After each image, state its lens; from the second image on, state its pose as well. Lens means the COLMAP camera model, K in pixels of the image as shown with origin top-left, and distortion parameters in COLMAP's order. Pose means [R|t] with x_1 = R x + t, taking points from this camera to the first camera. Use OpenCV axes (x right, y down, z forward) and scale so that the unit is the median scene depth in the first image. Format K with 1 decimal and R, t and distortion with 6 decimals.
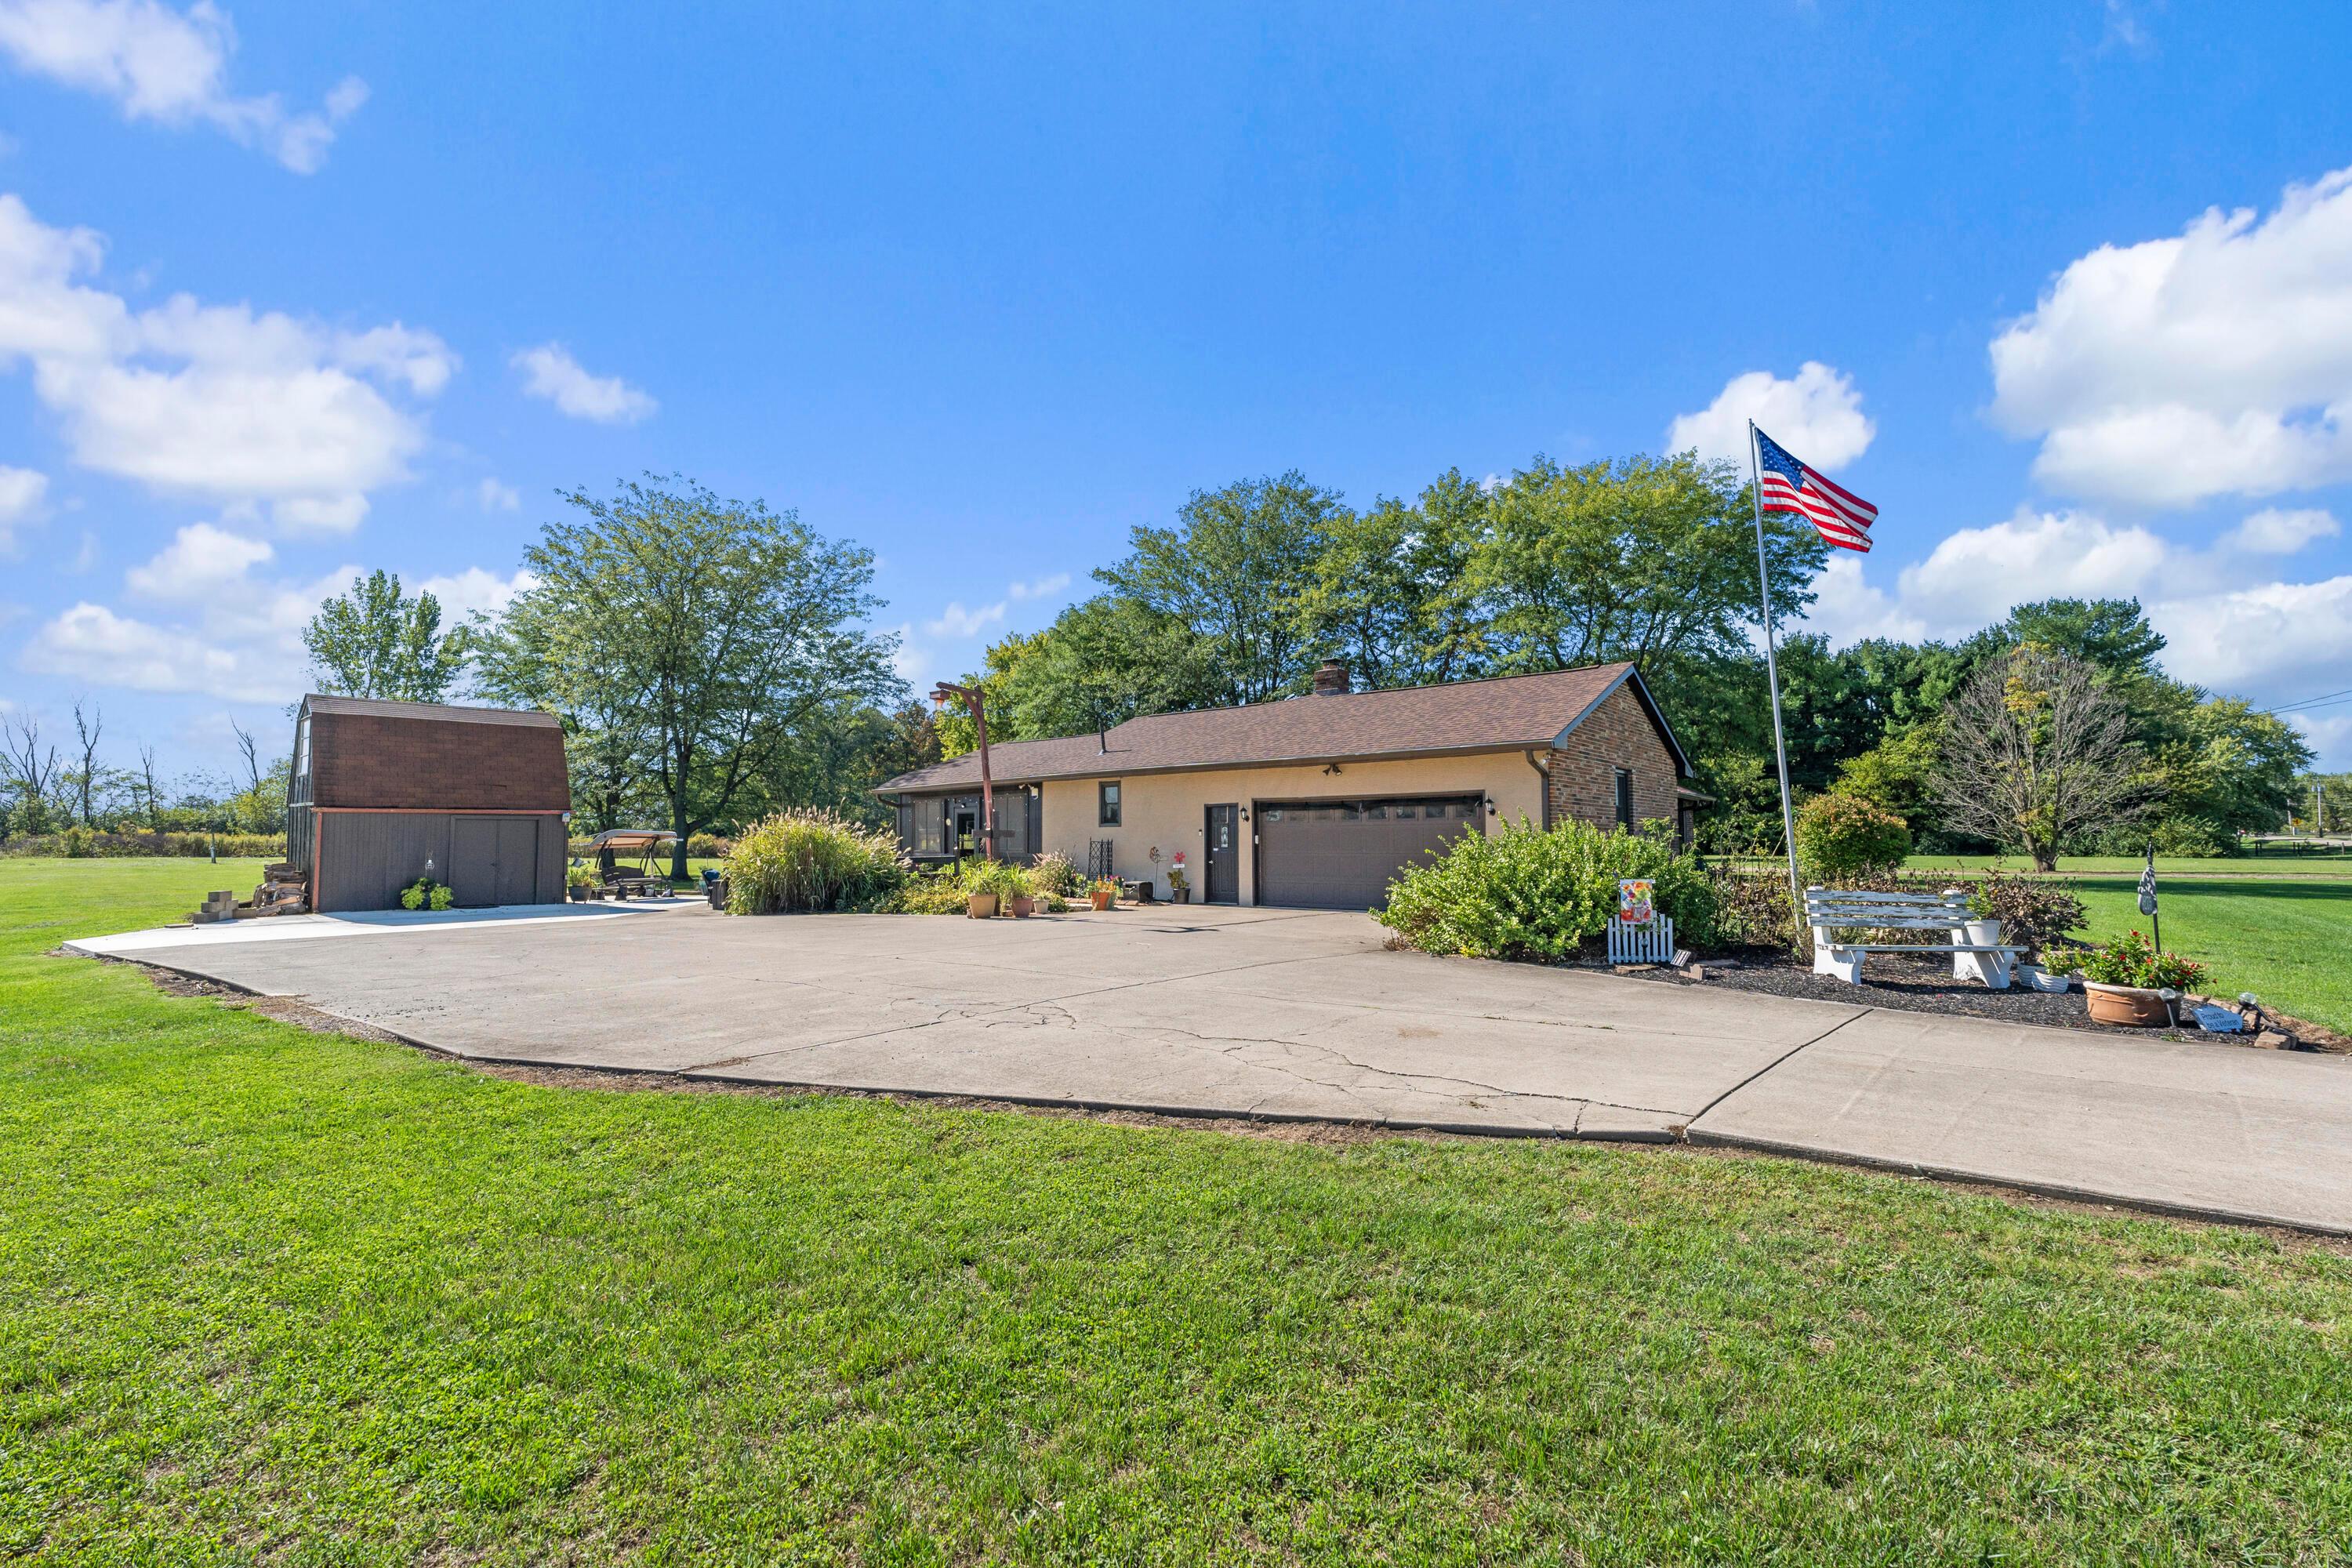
lens RADIAL K [[1061.8, 0, 1173.8], [0, 1061.8, 783.9], [0, 0, 1]] dist [-0.000078, -0.000264]
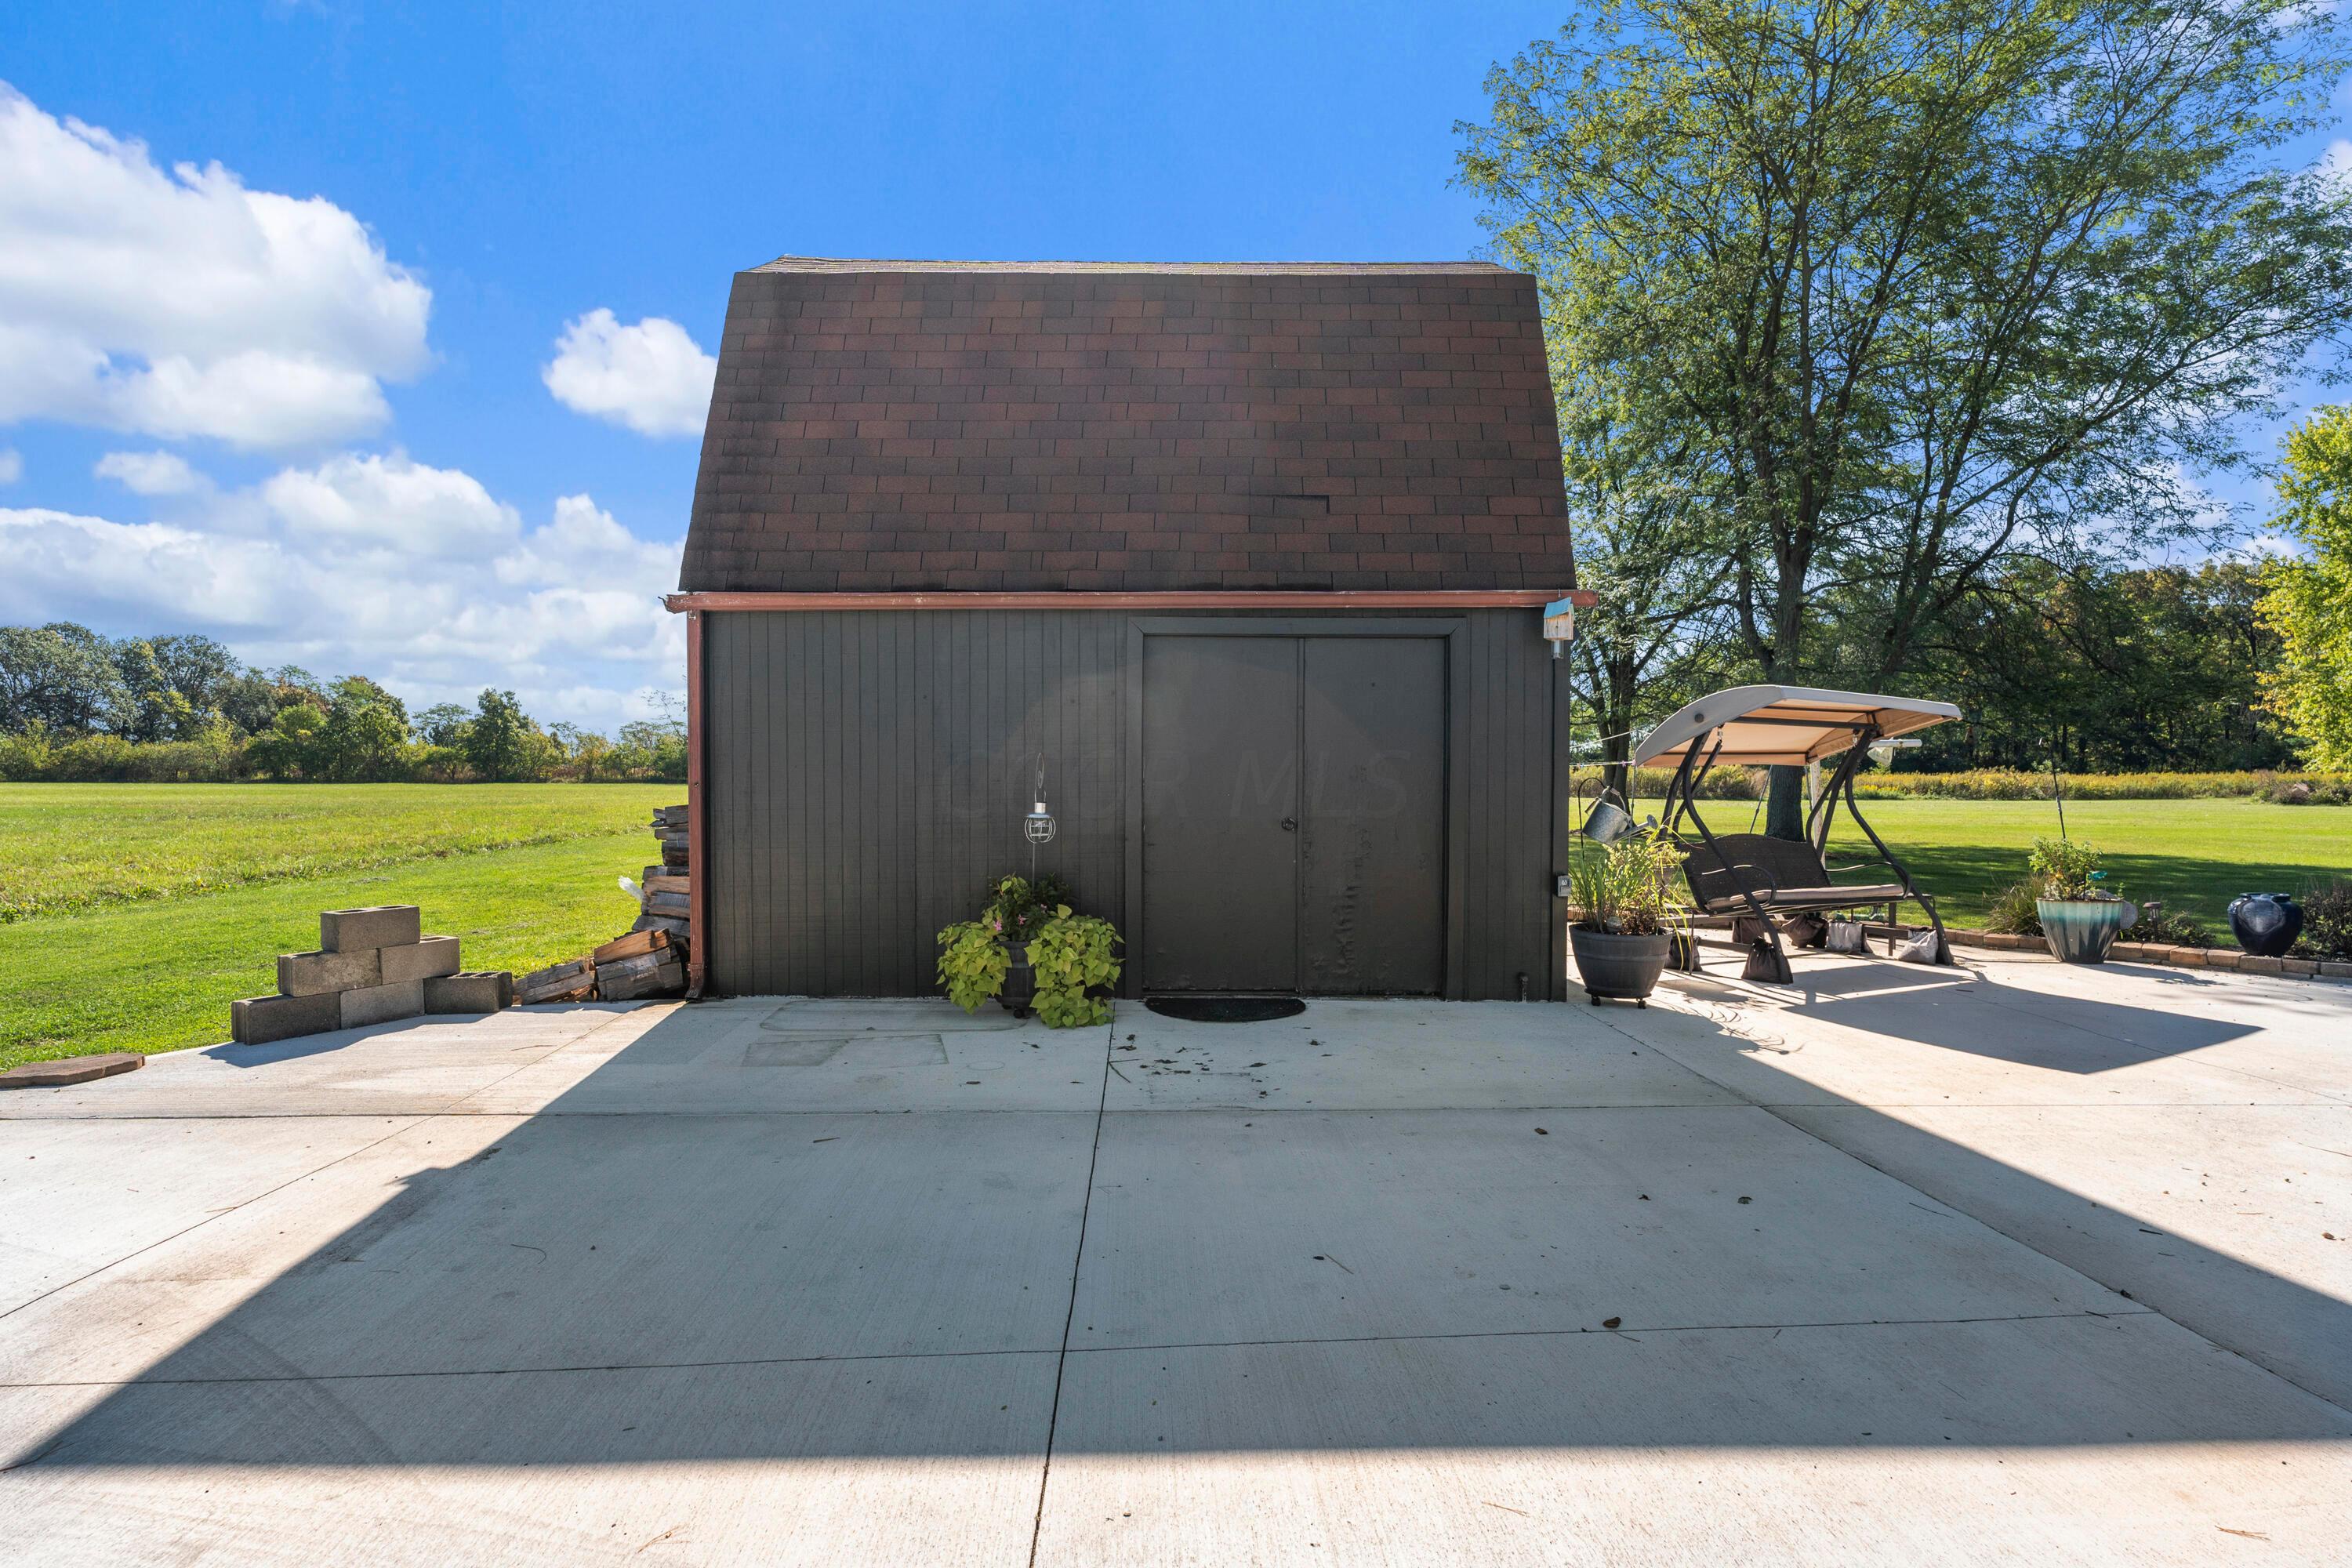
lens RADIAL K [[1242.4, 0, 1176.0], [0, 1242.4, 784.0], [0, 0, 1]] dist [0.000428, -0.000820]
pose [[0.691859, 0.005816, -0.722009, -0.280798], [0.033909, 0.998602, 0.040537, 0.033578], [0.721236, -0.052529, 0.690695, 0.485838]]
